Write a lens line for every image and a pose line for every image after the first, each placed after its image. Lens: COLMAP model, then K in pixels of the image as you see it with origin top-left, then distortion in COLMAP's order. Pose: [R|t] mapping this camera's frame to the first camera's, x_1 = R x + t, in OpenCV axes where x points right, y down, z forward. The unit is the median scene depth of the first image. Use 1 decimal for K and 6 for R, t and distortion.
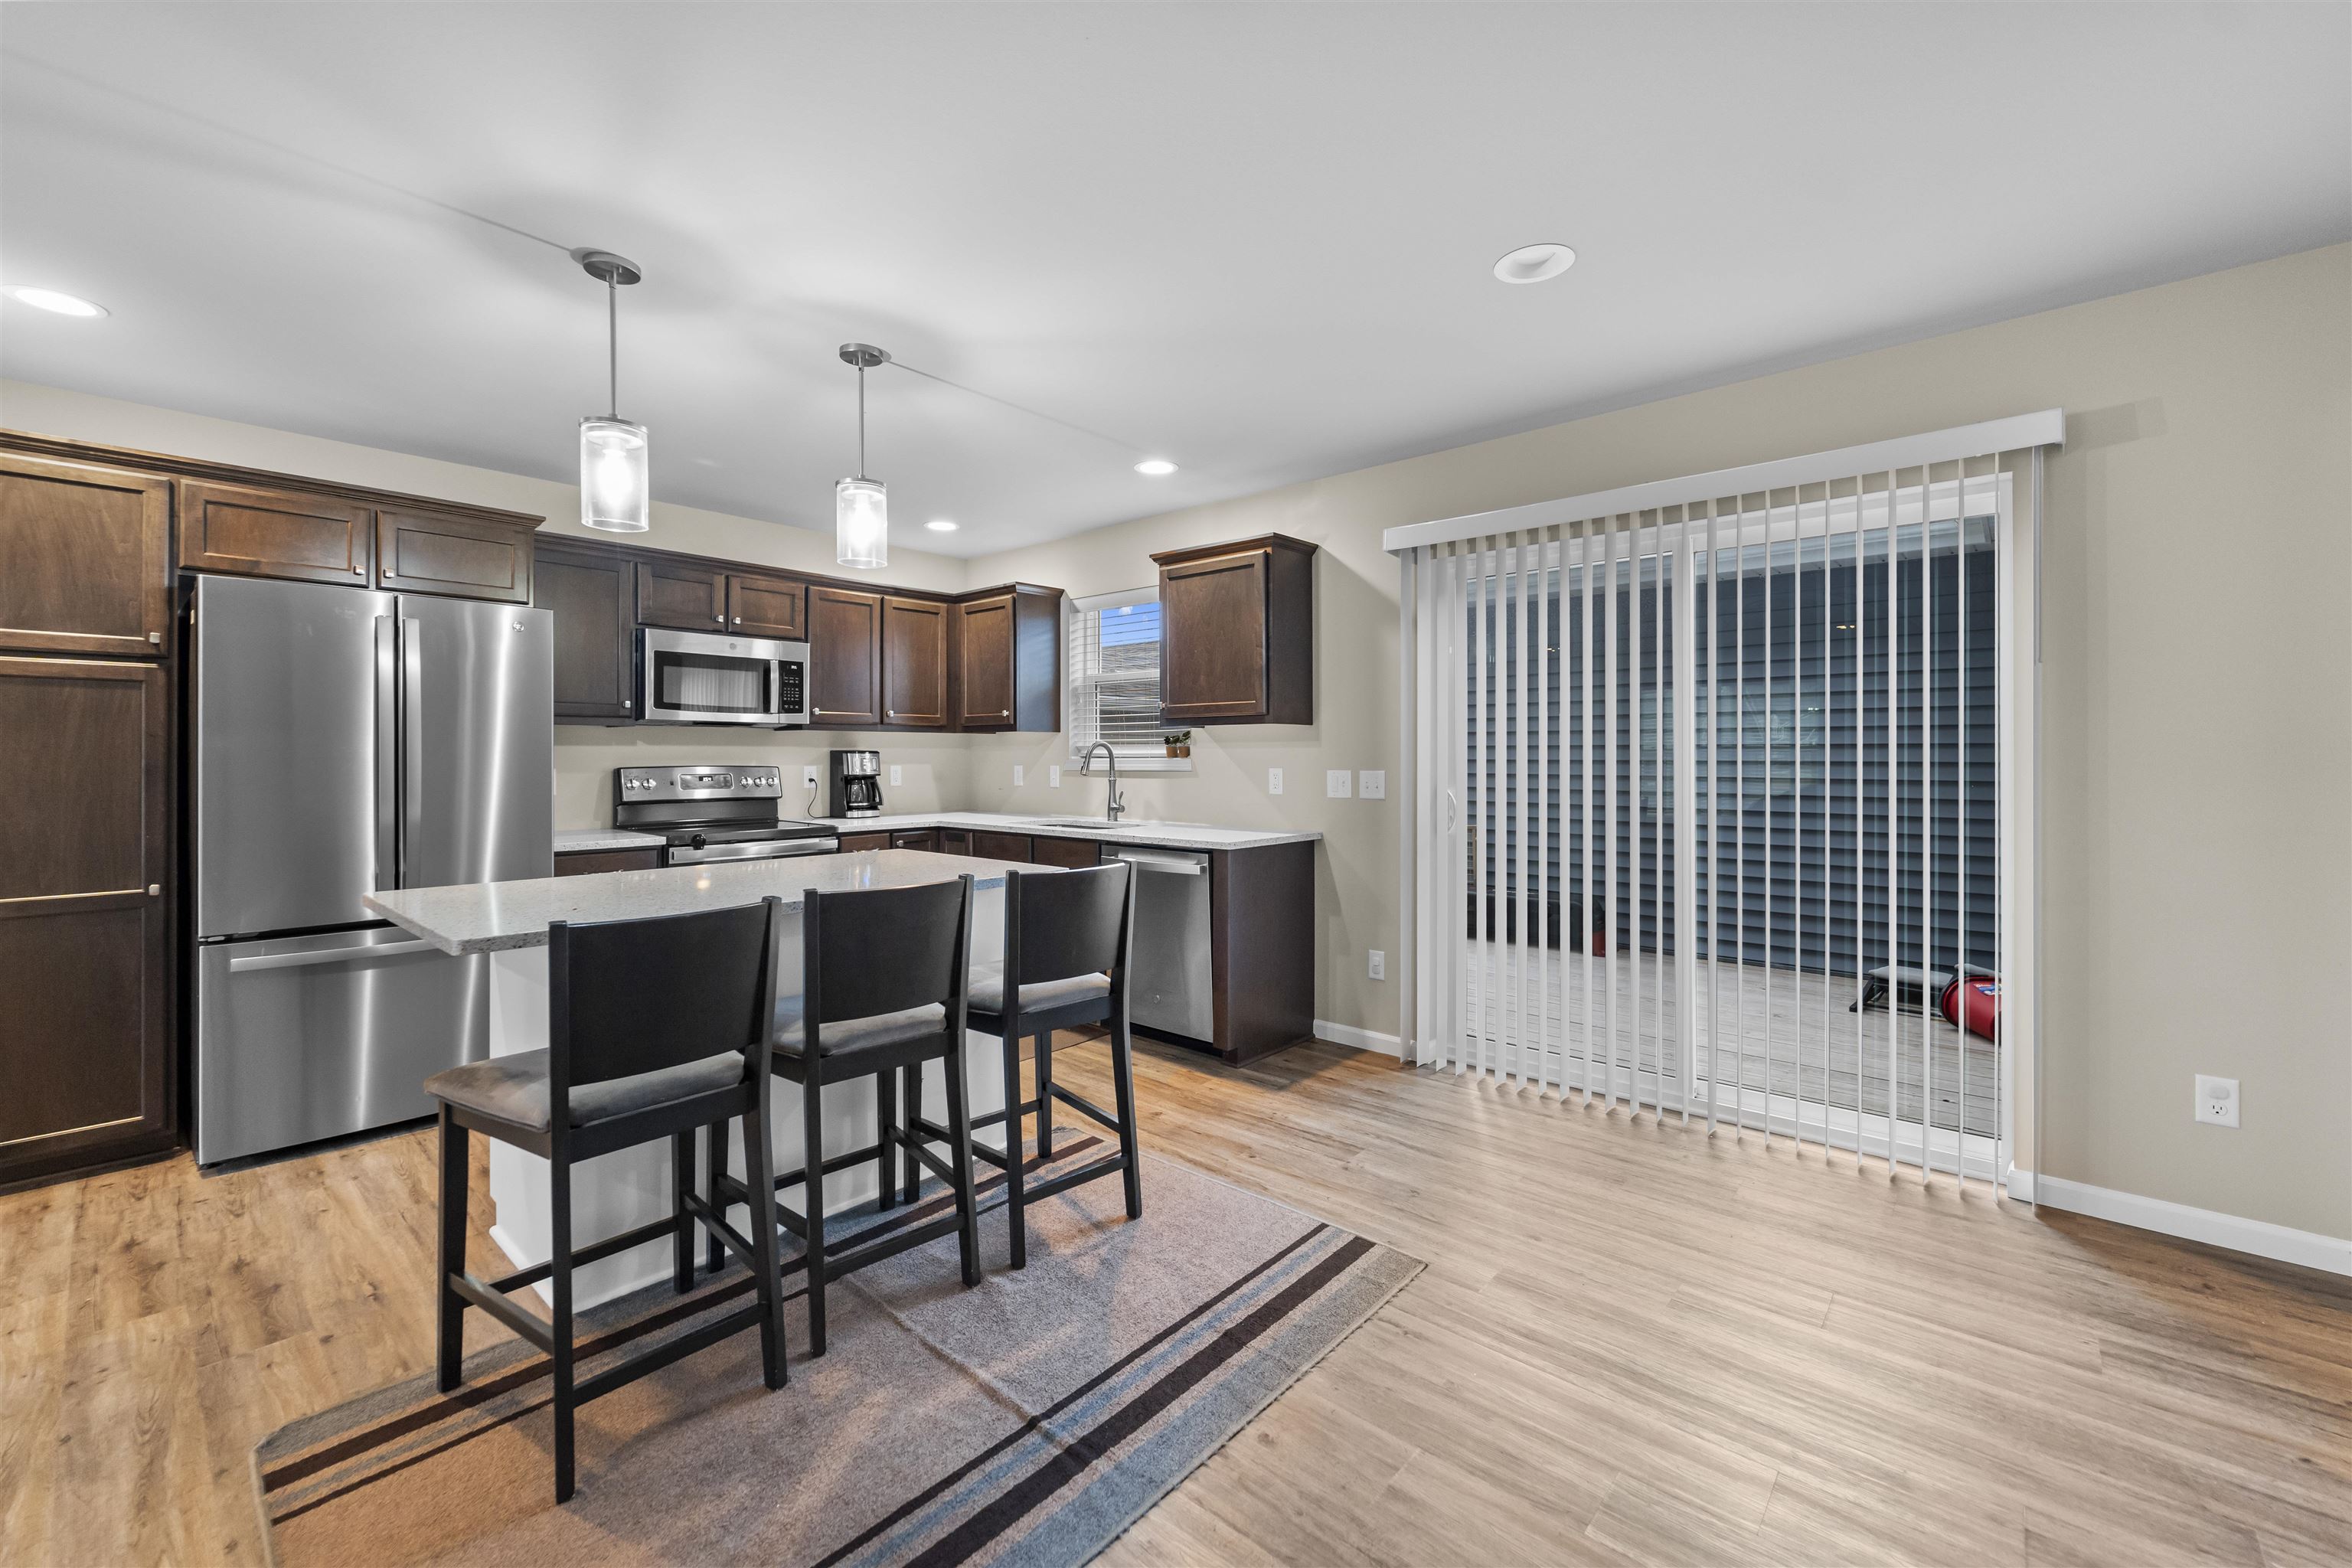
lens RADIAL K [[947.1, 0, 1194.6], [0, 947.1, 756.4], [0, 0, 1]] dist [0.002626, -0.001323]
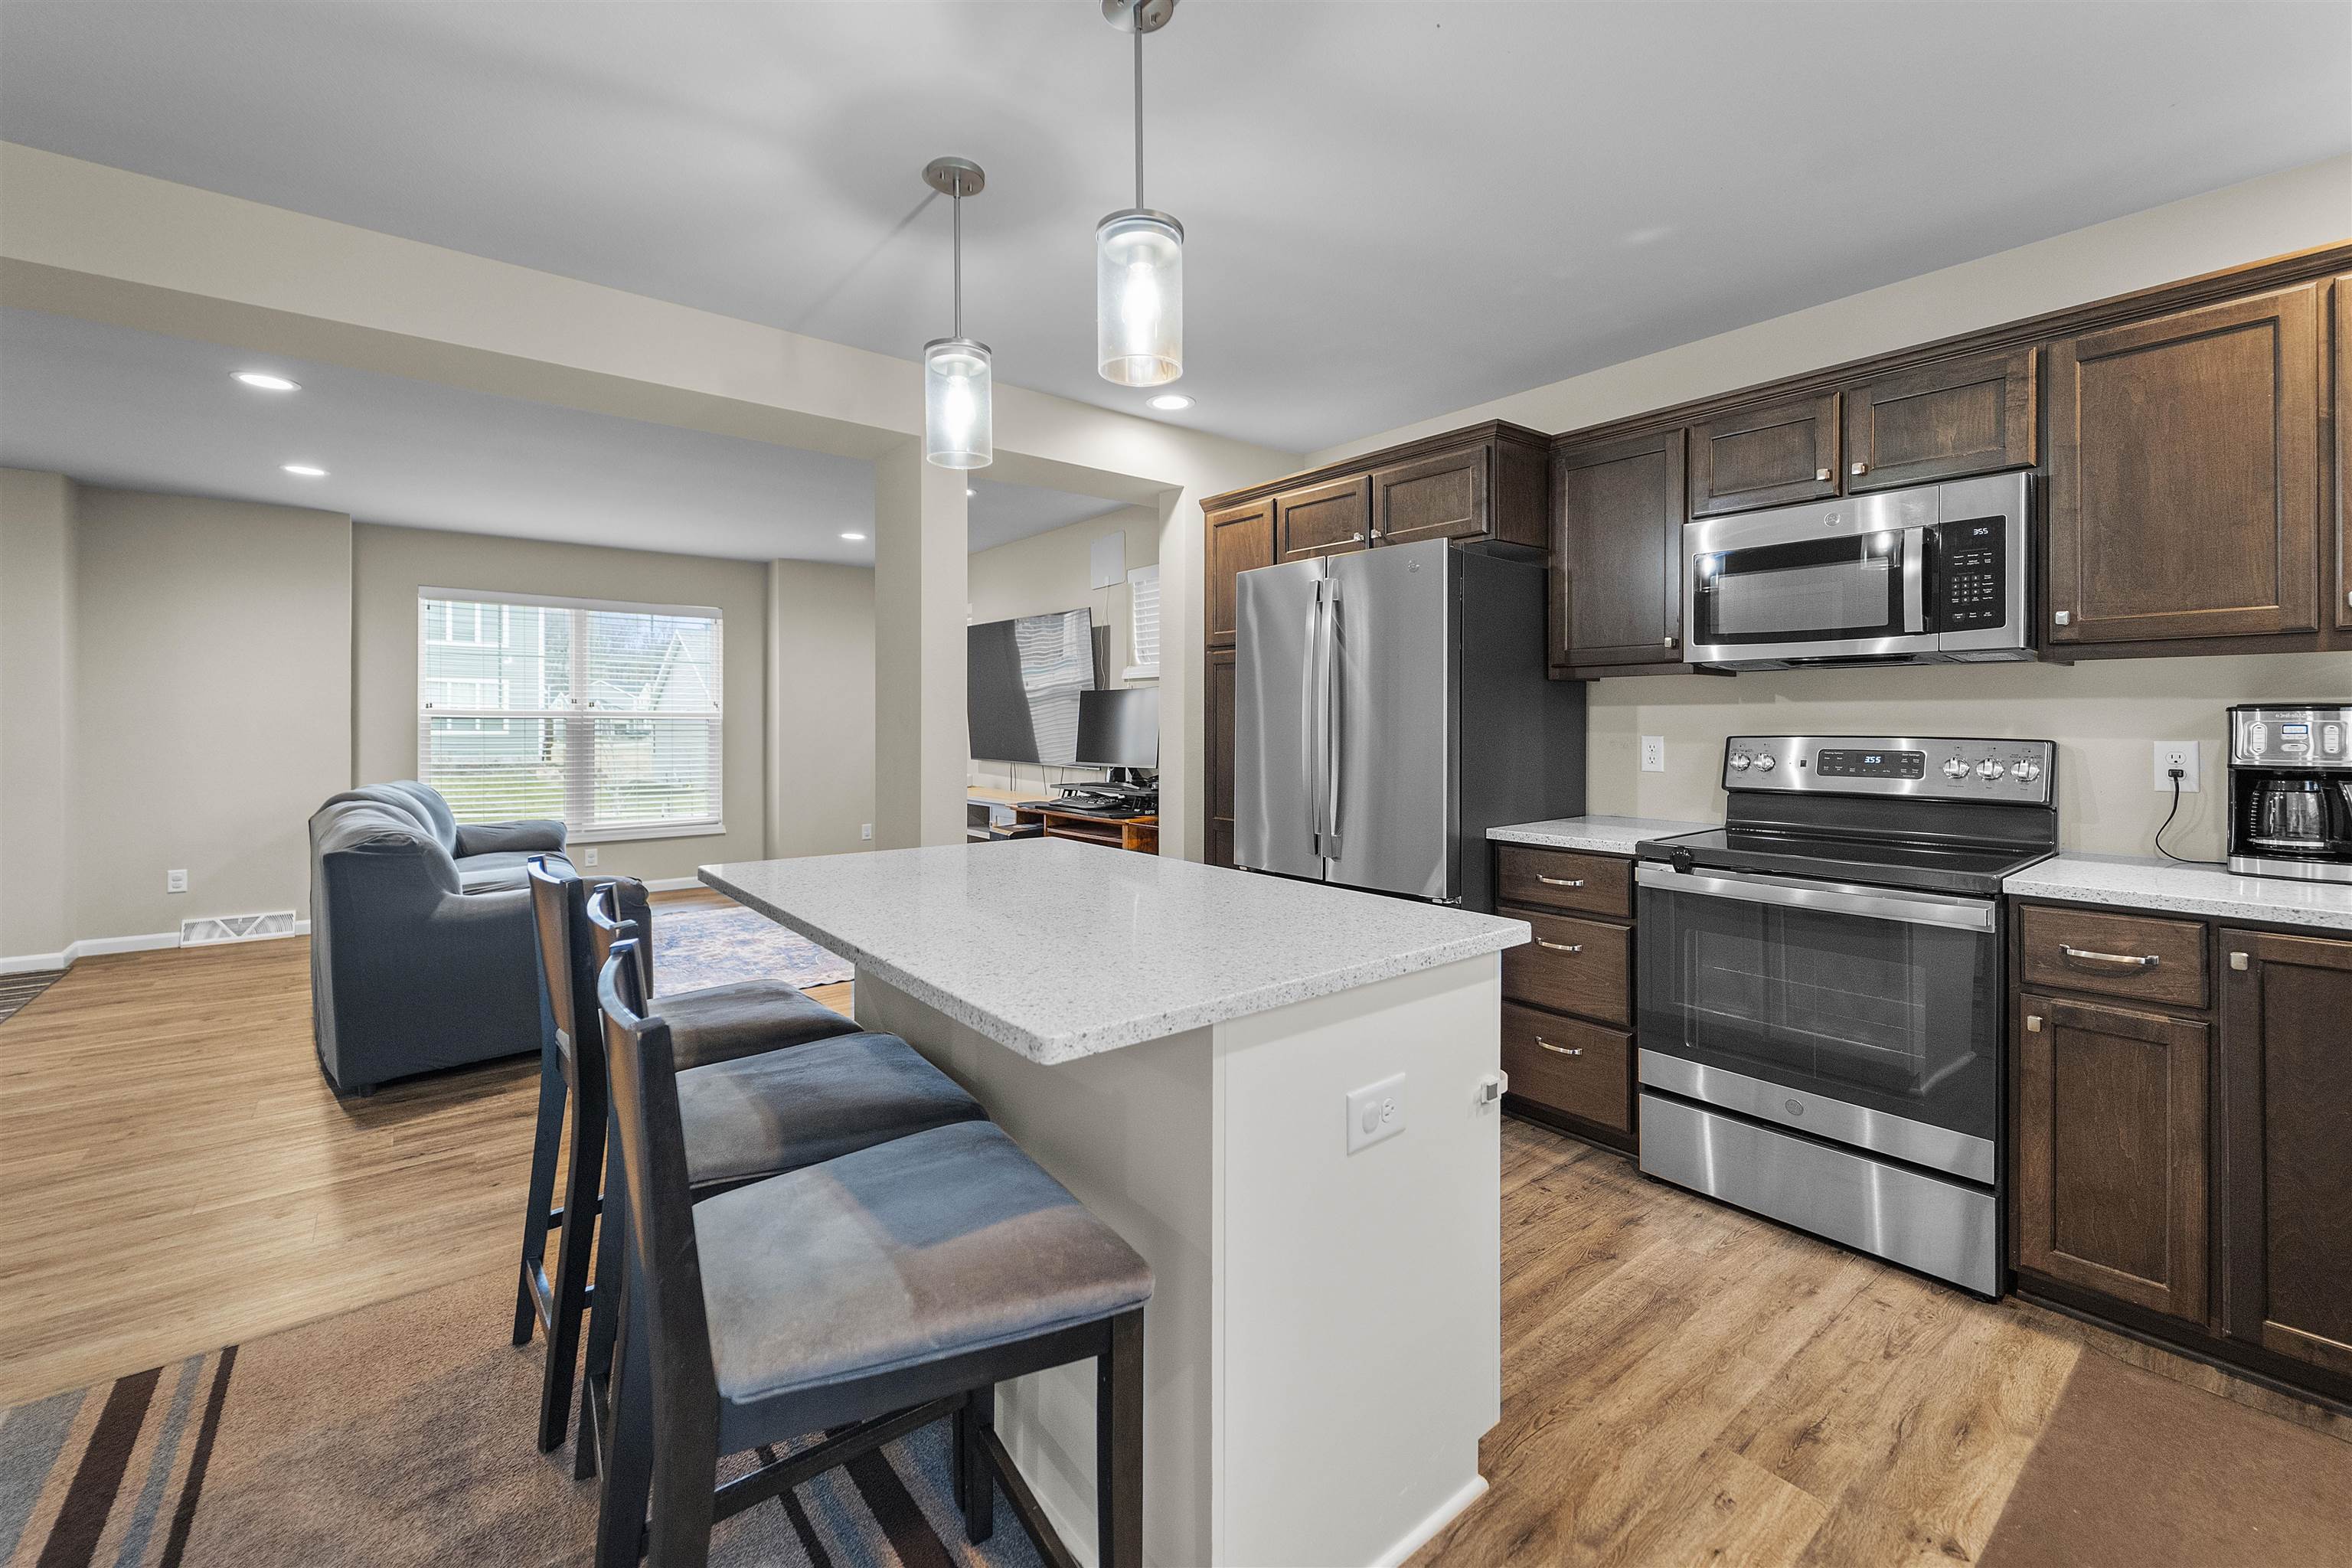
lens RADIAL K [[947.1, 0, 1143.7], [0, 947.1, 718.5], [0, 0, 1]] dist [0.002626, -0.001323]
pose [[-0.190209, -0.002951, -0.981739, 0.140036], [-0.001311, 0.999995, -0.002752, 0.001373], [0.981743, 0.000764, -0.190212, 0.789202]]
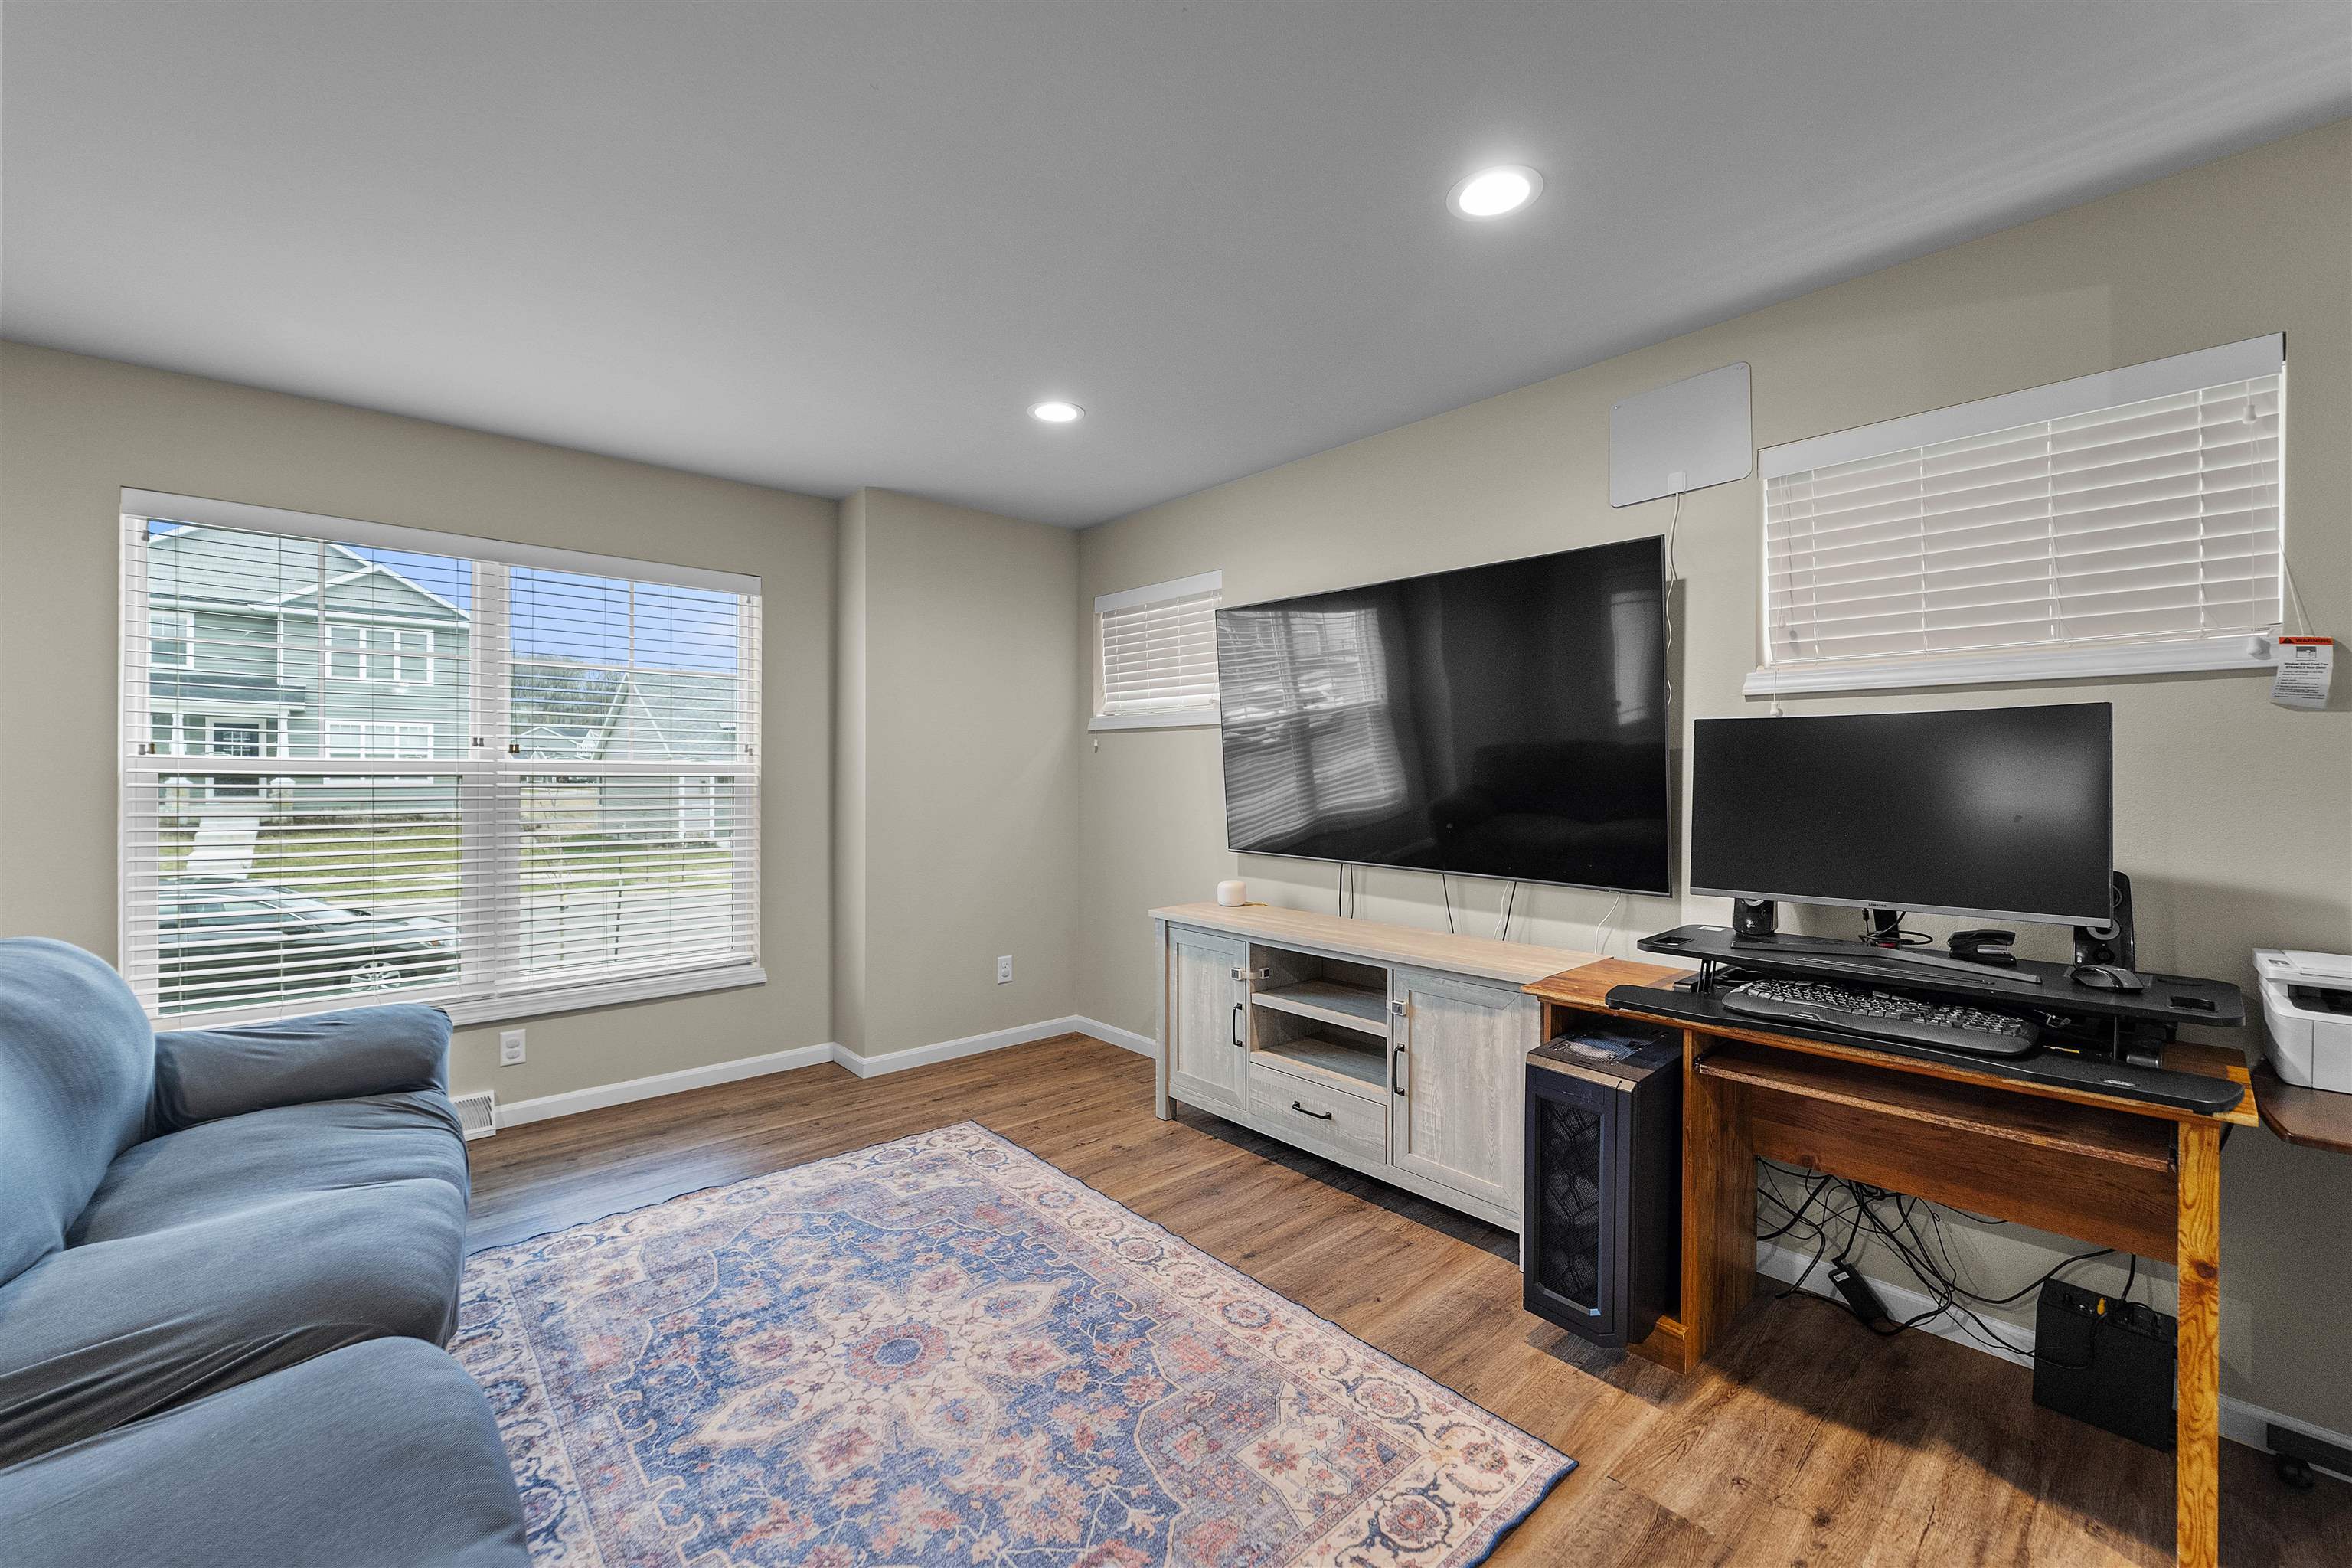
lens RADIAL K [[947.1, 0, 1154.1], [0, 947.1, 774.1], [0, 0, 1]] dist [0.002626, -0.001323]
pose [[-0.139681, 0.002383, -0.990194, -0.564722], [-0.004040, 0.999987, 0.002977, -0.009030], [0.990188, 0.004417, -0.139669, 0.193464]]
